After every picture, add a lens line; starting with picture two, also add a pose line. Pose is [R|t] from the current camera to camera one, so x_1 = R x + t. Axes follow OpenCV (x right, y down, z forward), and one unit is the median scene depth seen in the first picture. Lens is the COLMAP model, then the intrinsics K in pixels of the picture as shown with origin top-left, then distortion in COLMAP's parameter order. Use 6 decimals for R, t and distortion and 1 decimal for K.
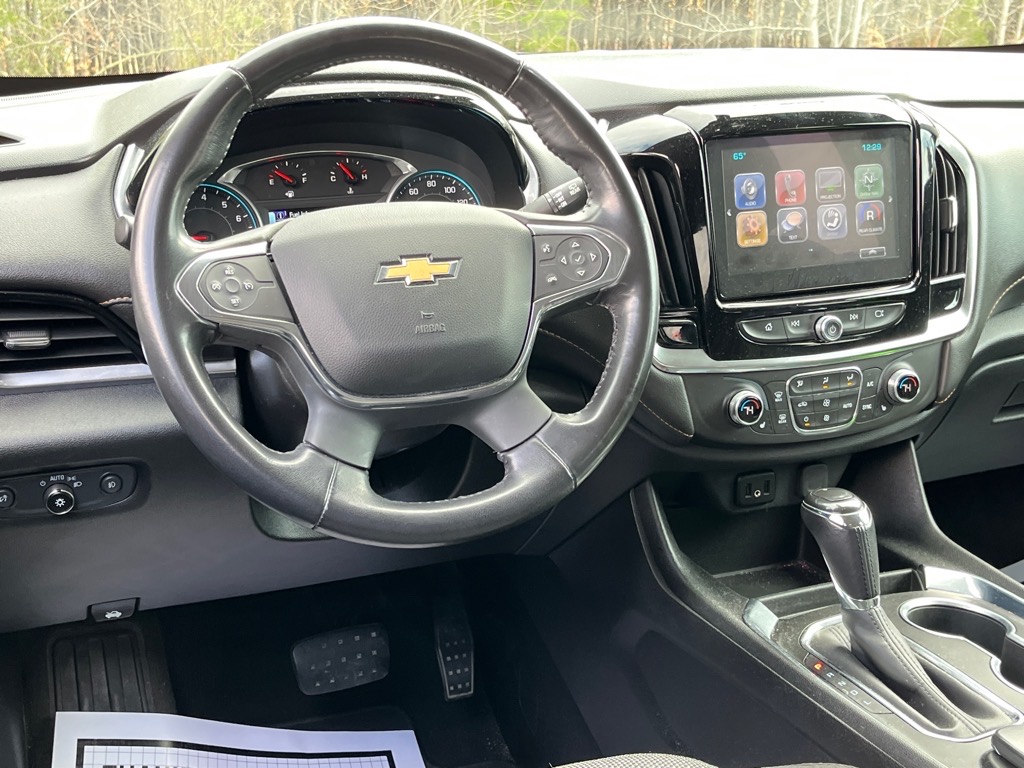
lens RADIAL K [[1274.3, 0, 513.3], [0, 1274.3, 372.9], [0, 0, 1]] dist [0.001742, 0.000000]
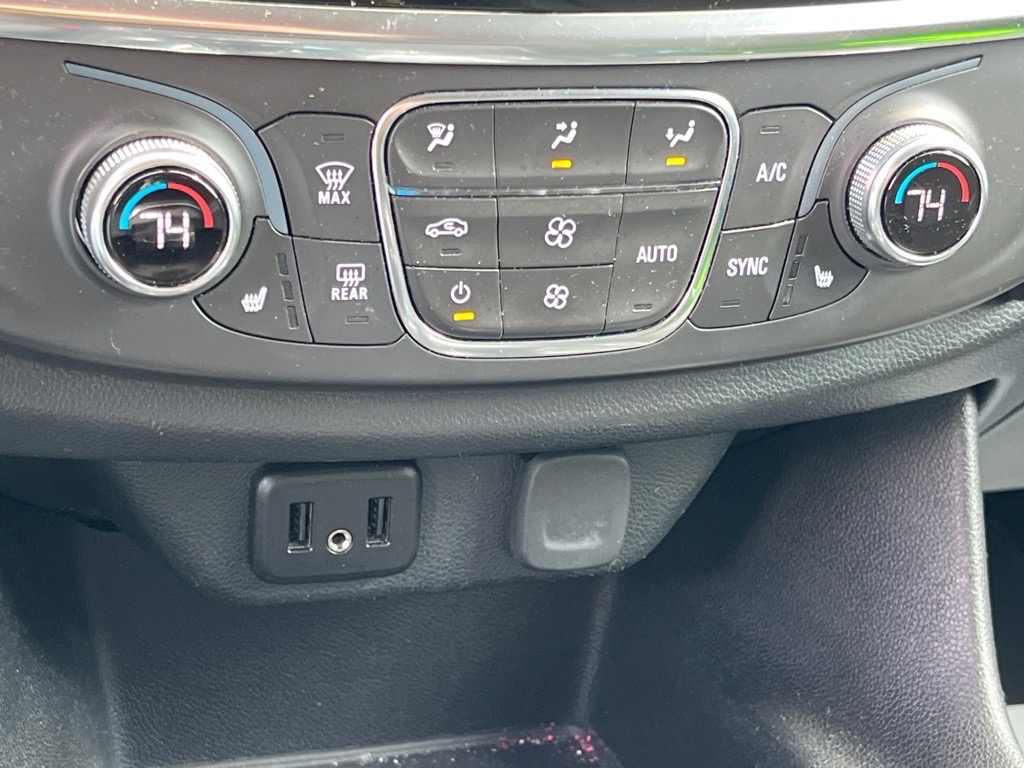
lens RADIAL K [[1973.8, 0, 519.1], [0, 1973.8, 385.1], [0, 0, 1]] dist [0.098672, 0.000000]
pose [[0.993823, 0.110544, -0.009821, 0.244417], [-0.108127, 0.984416, 0.138683, 0.001654], [0.024999, -0.136764, 0.990288, 0.637033]]
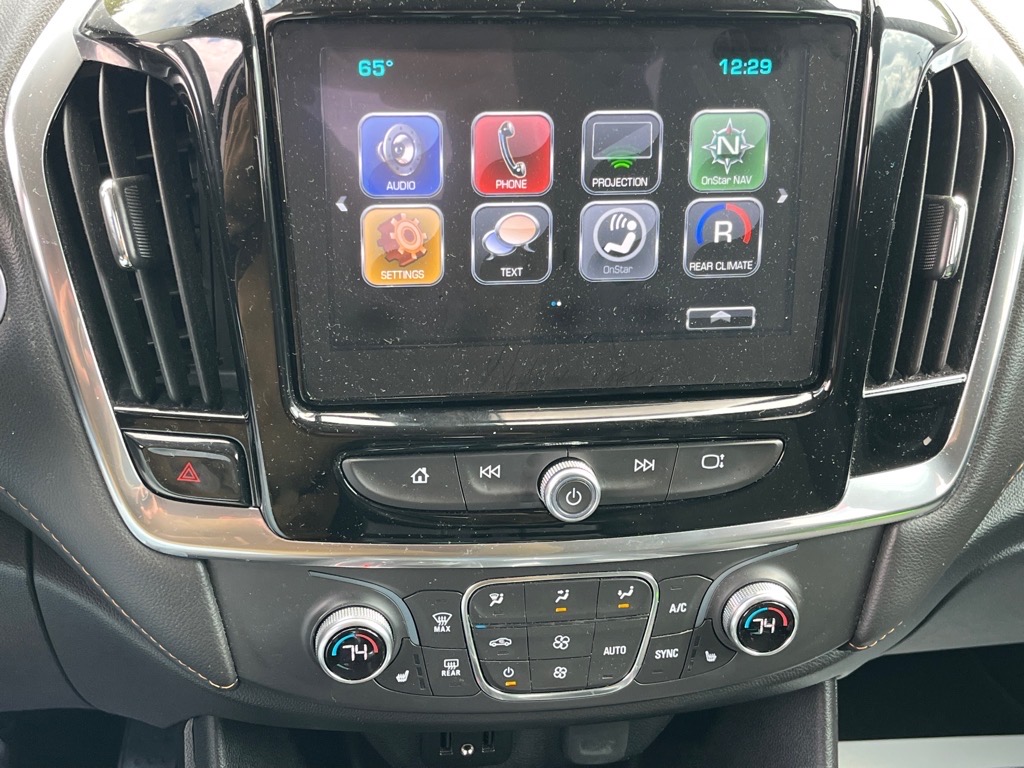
lens RADIAL K [[1292.4, 0, 503.5], [0, 1292.4, 386.5], [0, 0, 1]] dist [0.092070, 0.000000]
pose [[0.976305, 0.132786, -0.170868, 0.291309], [-0.104261, 0.980550, 0.166289, -0.138220], [0.189626, -0.144534, 0.971160, 0.565112]]
